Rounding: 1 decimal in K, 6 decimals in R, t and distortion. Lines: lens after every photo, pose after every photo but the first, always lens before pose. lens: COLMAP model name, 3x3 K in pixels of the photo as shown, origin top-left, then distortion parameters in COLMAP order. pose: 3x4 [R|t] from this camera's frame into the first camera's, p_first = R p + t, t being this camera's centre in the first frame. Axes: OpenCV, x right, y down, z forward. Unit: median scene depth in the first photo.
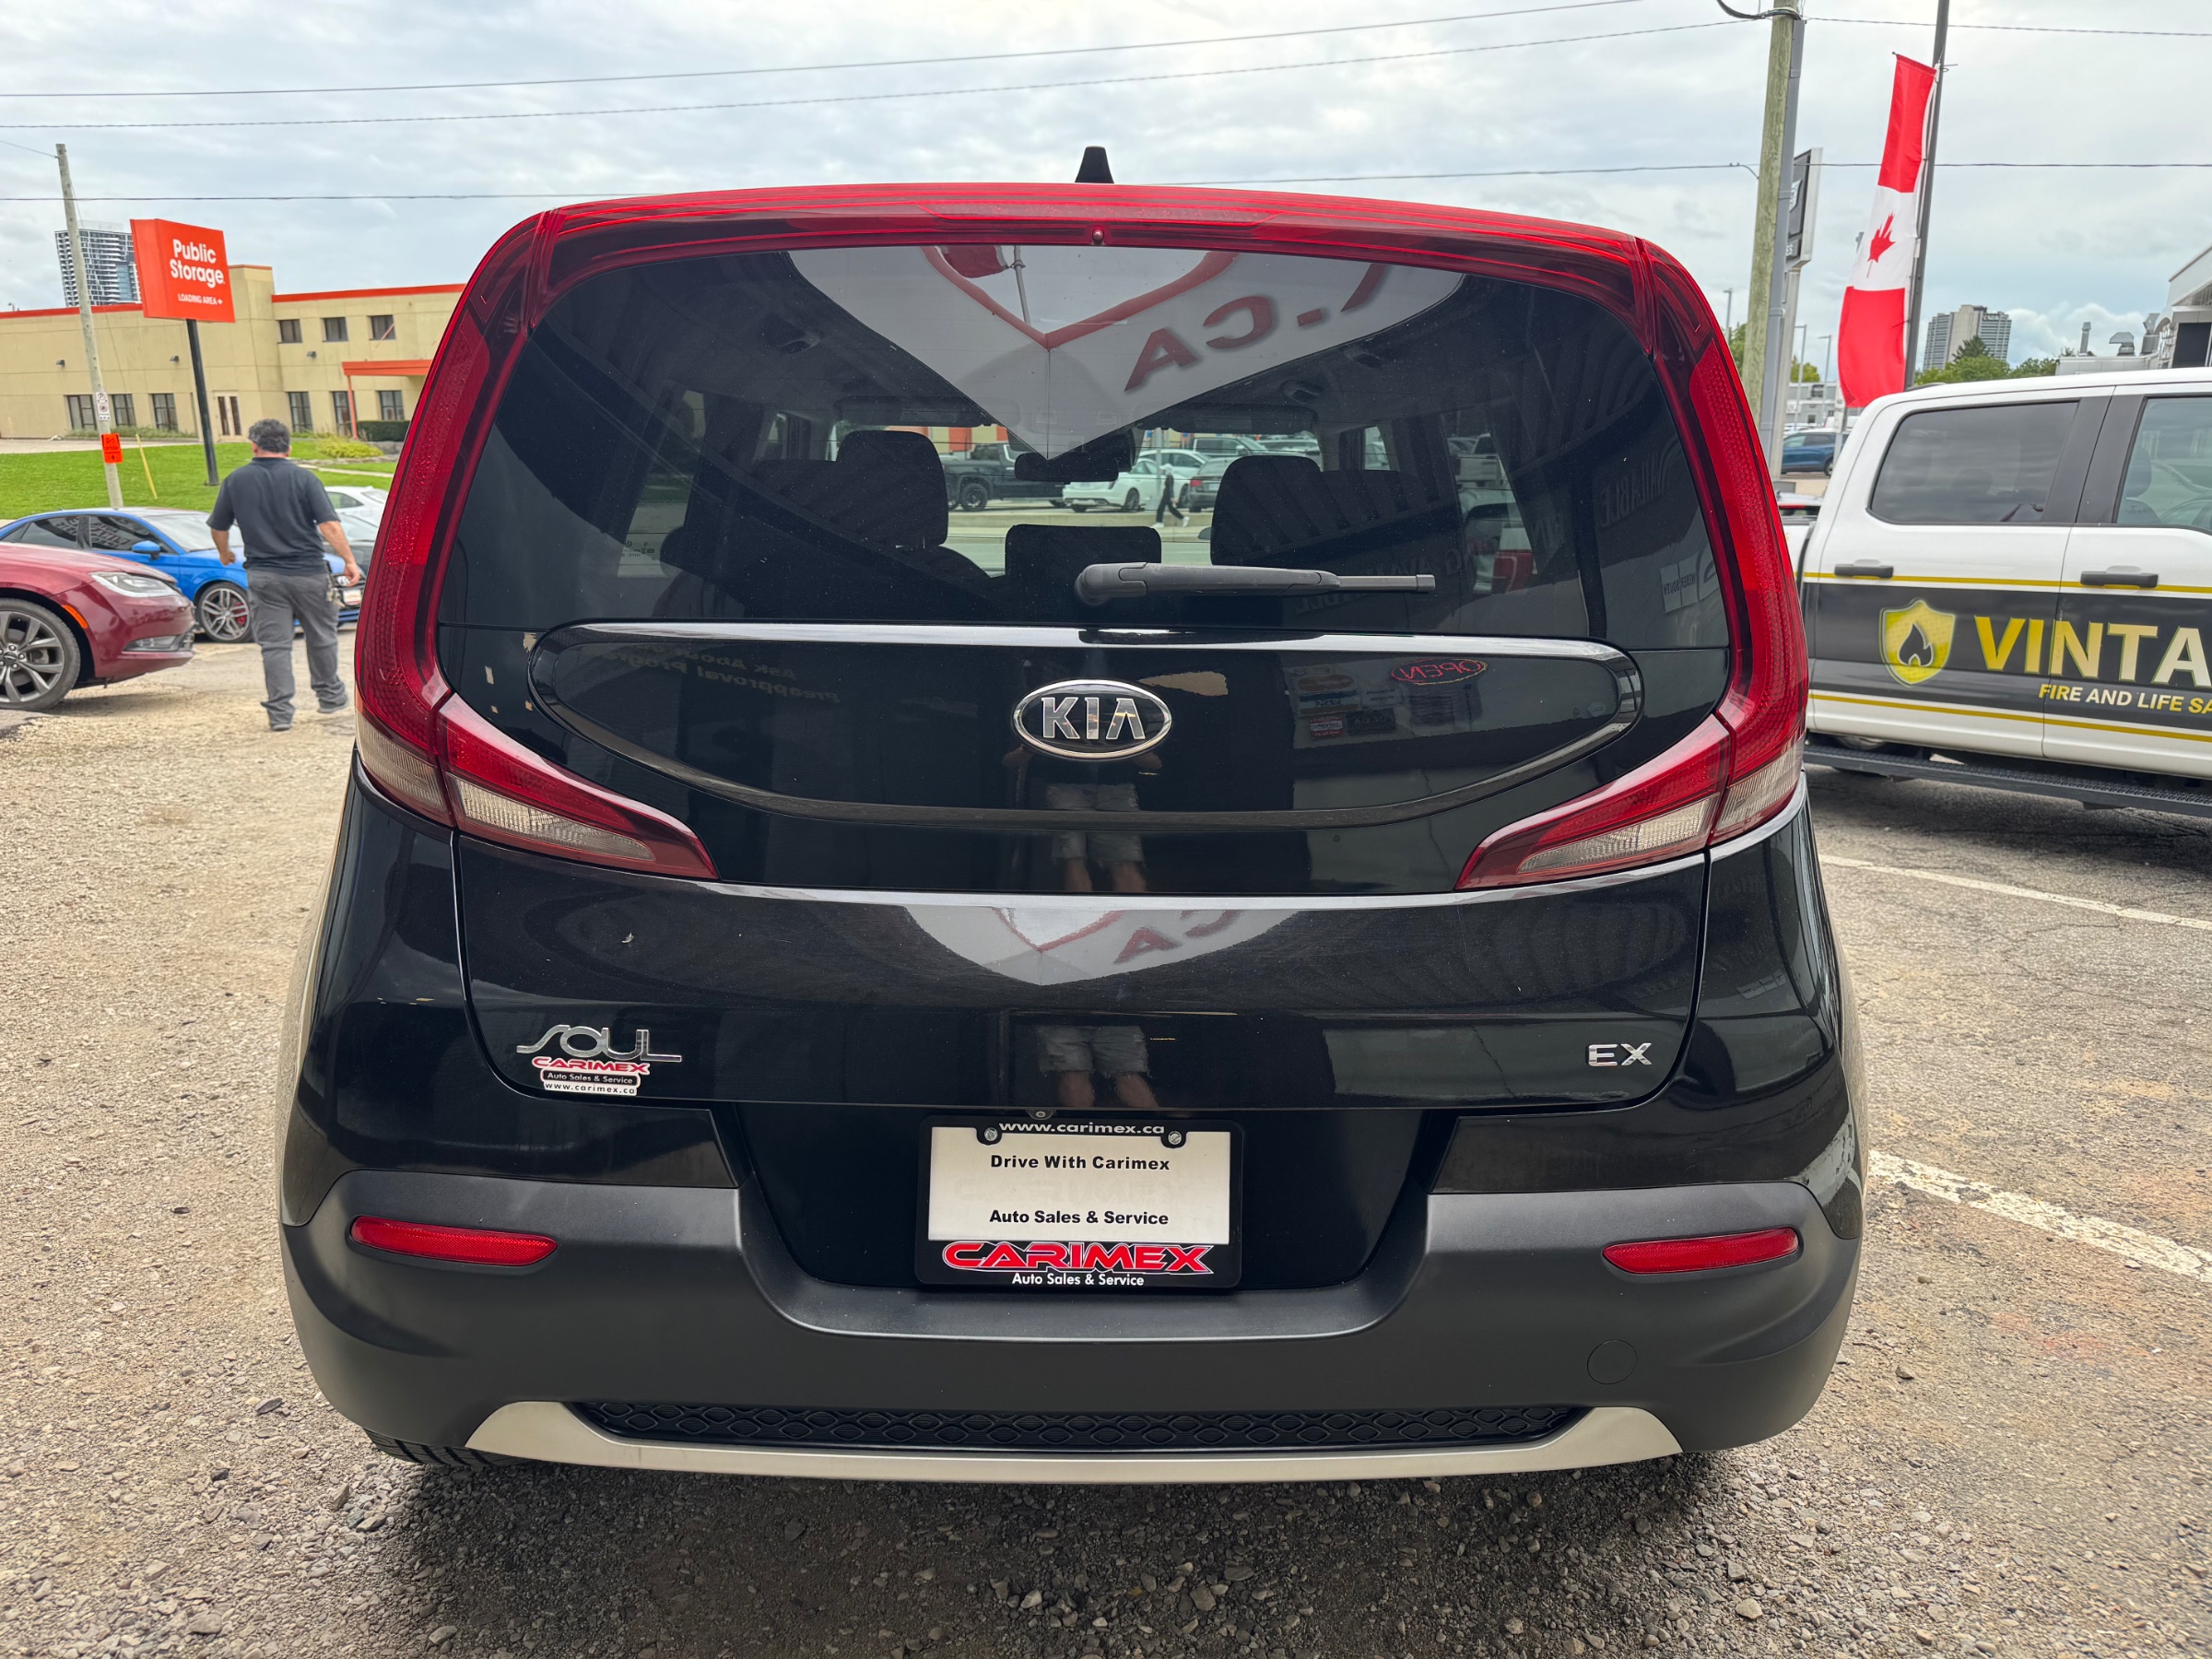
lens RADIAL K [[1575.1, 0, 1099.4], [0, 1575.1, 822.8], [0, 0, 1]] dist [0.007234, -0.010279]
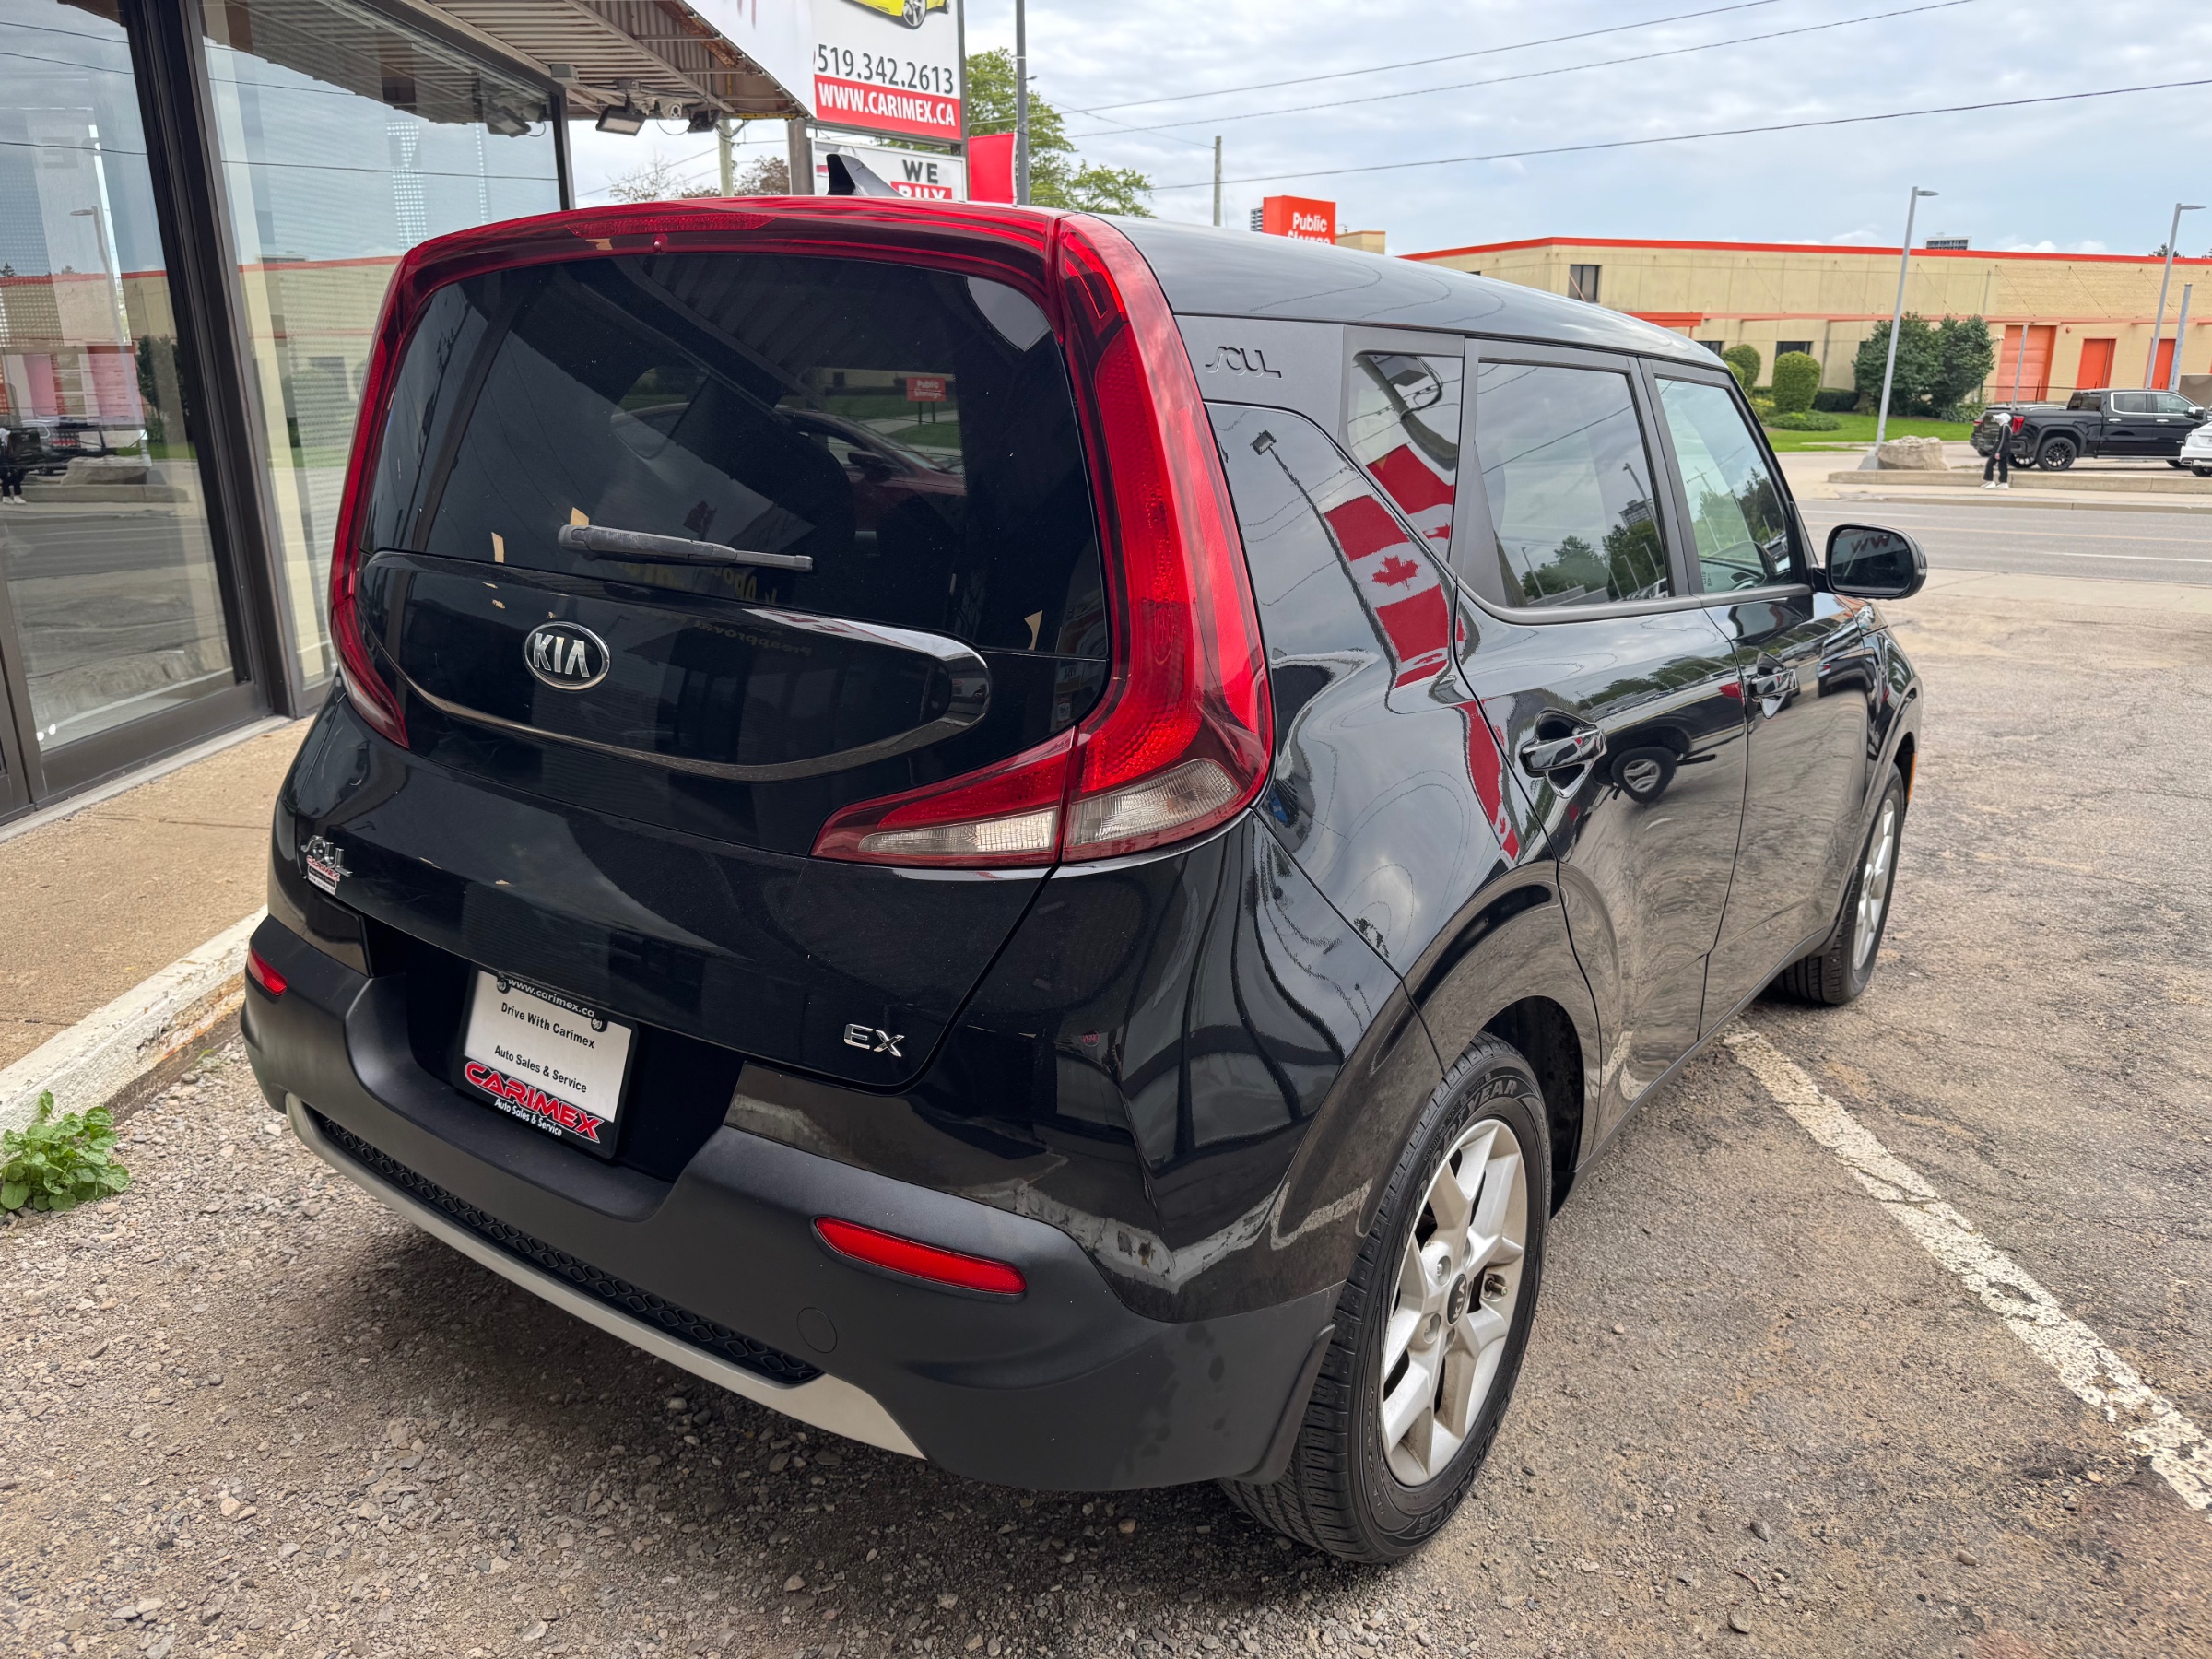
lens RADIAL K [[1575.1, 0, 1108.0], [0, 1575.1, 840.2], [0, 0, 1]] dist [0.007234, -0.010279]
pose [[0.799465, 0.167915, -0.576767, 0.999752], [-0.145407, 0.985678, 0.085411, -0.087285], [0.582848, 0.015583, 0.812431, 0.271379]]
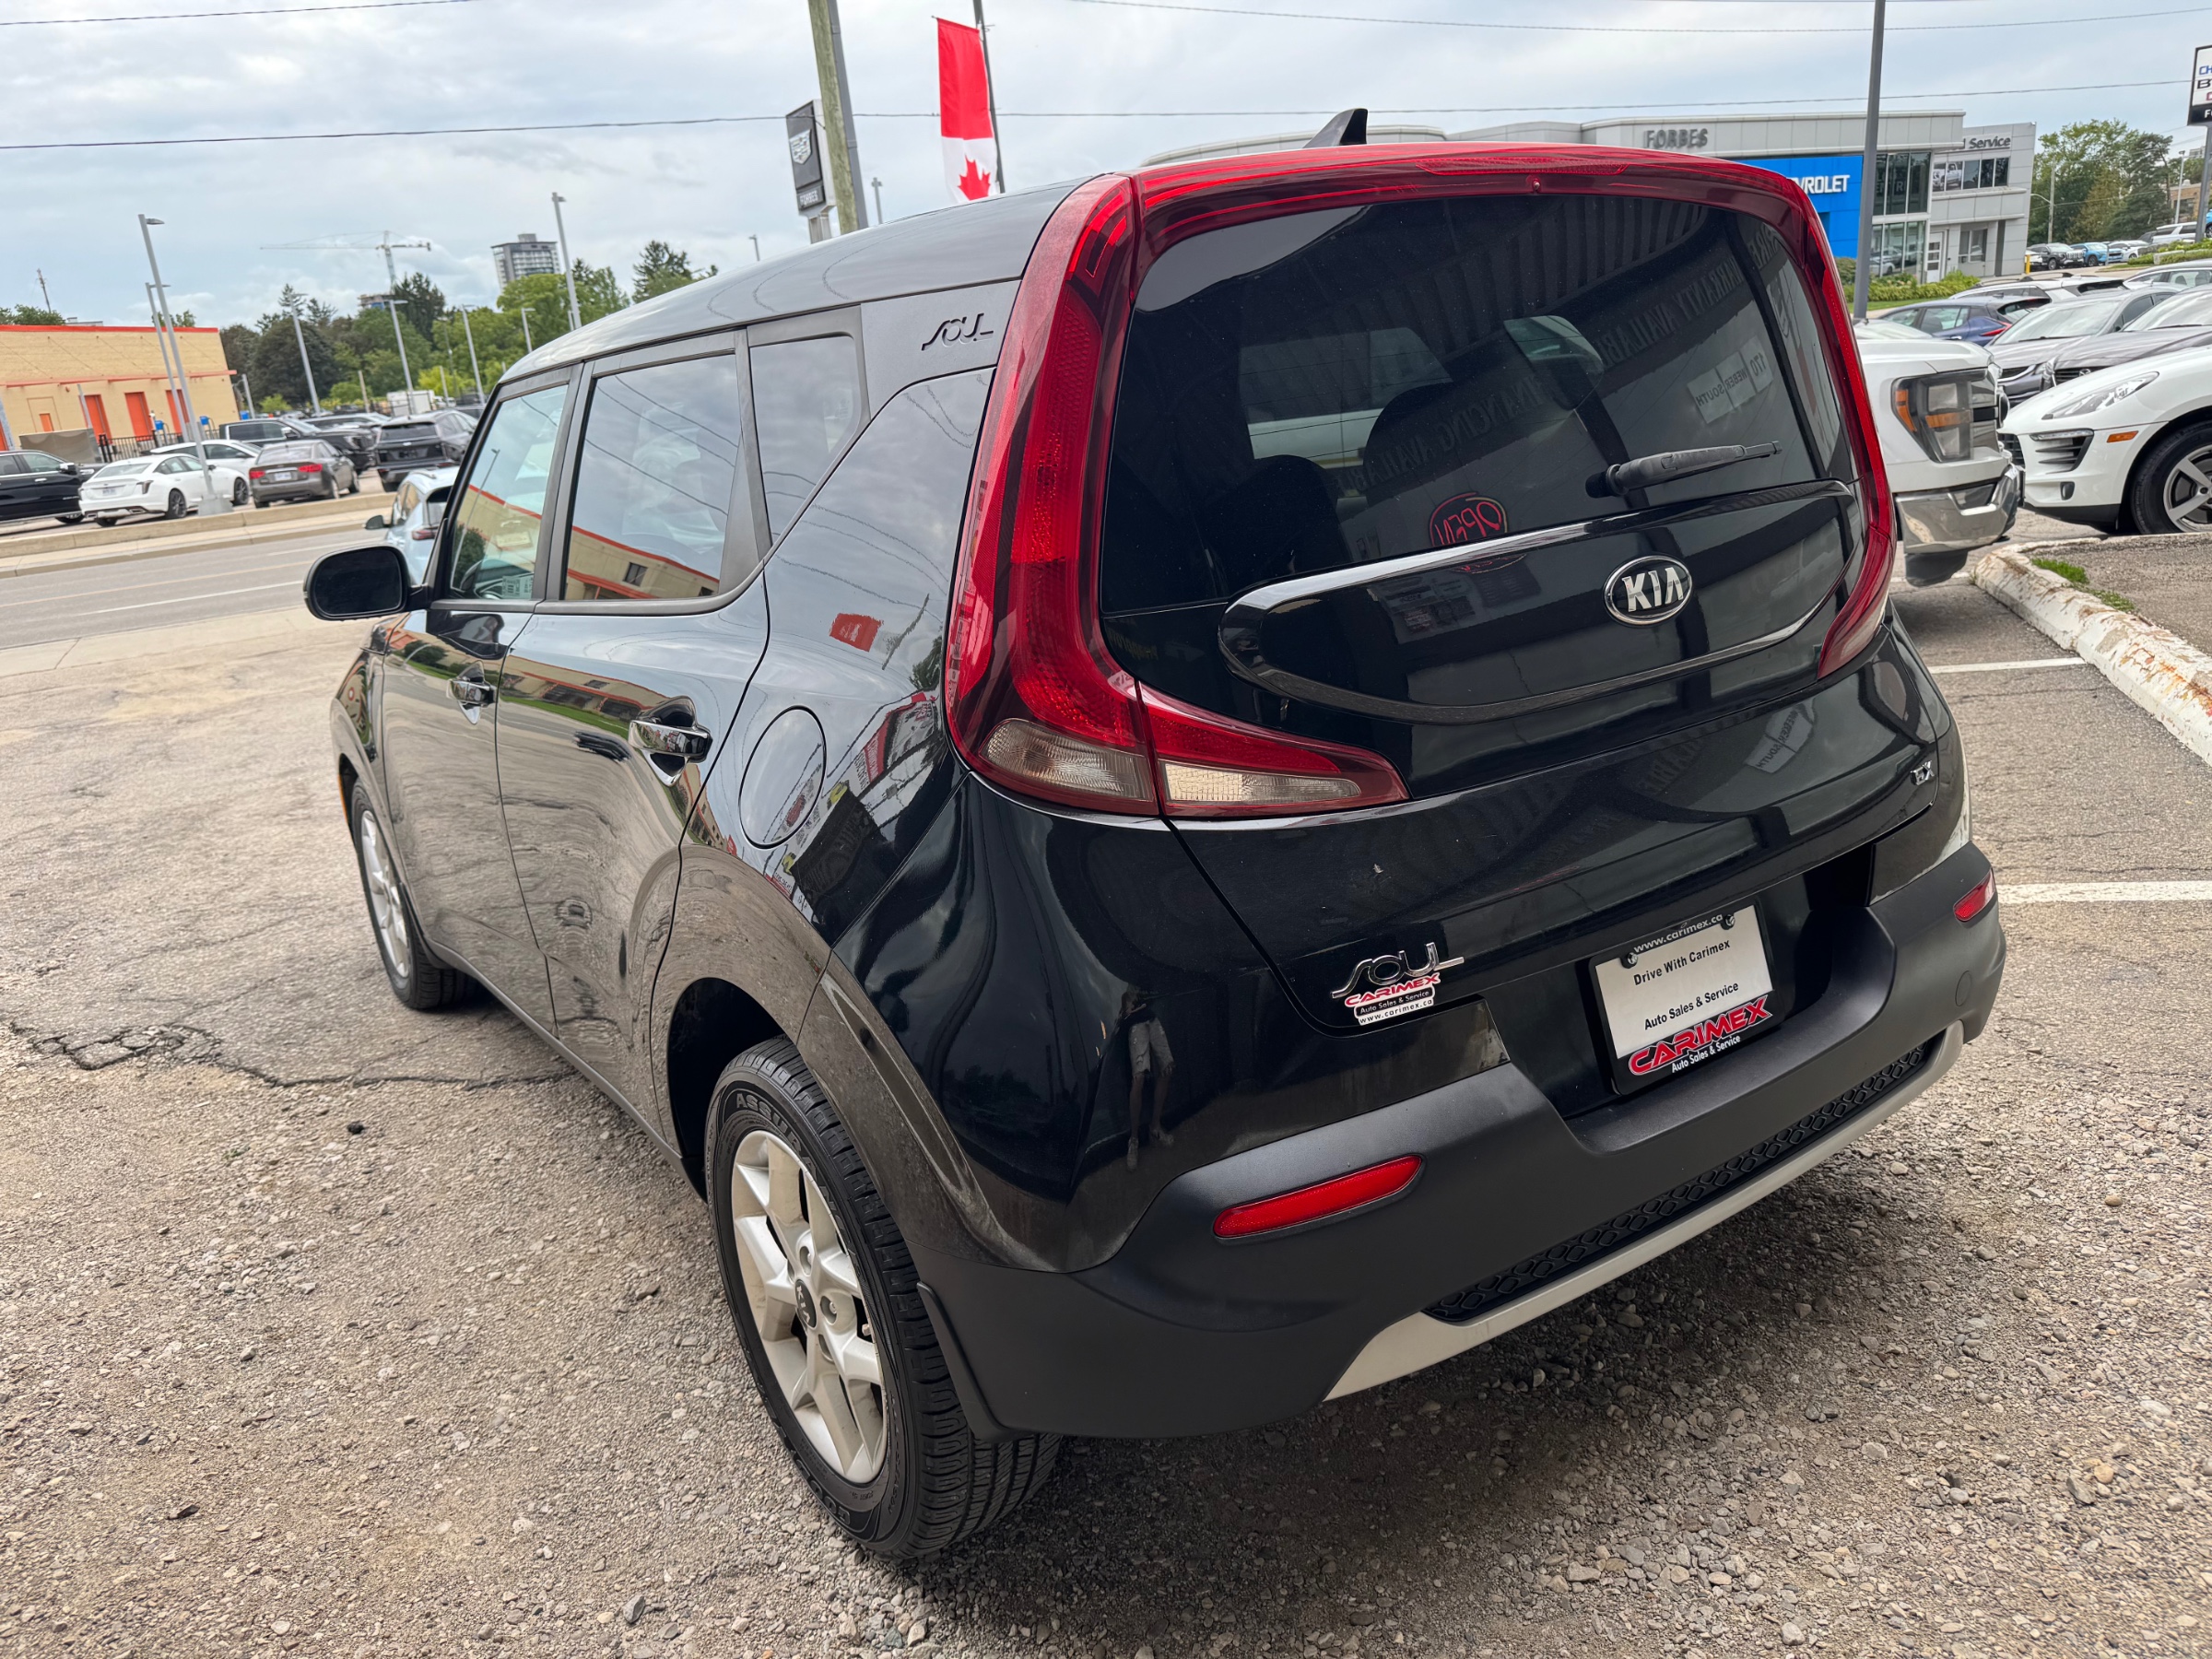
lens RADIAL K [[1575.1, 0, 1090.6], [0, 1575.1, 831.4], [0, 0, 1]] dist [0.007234, -0.010279]
pose [[0.836638, -0.229770, 0.497235, -0.962968], [0.214917, 0.972673, 0.087852, -0.081840], [-0.503832, 0.033364, 0.863157, 0.189649]]
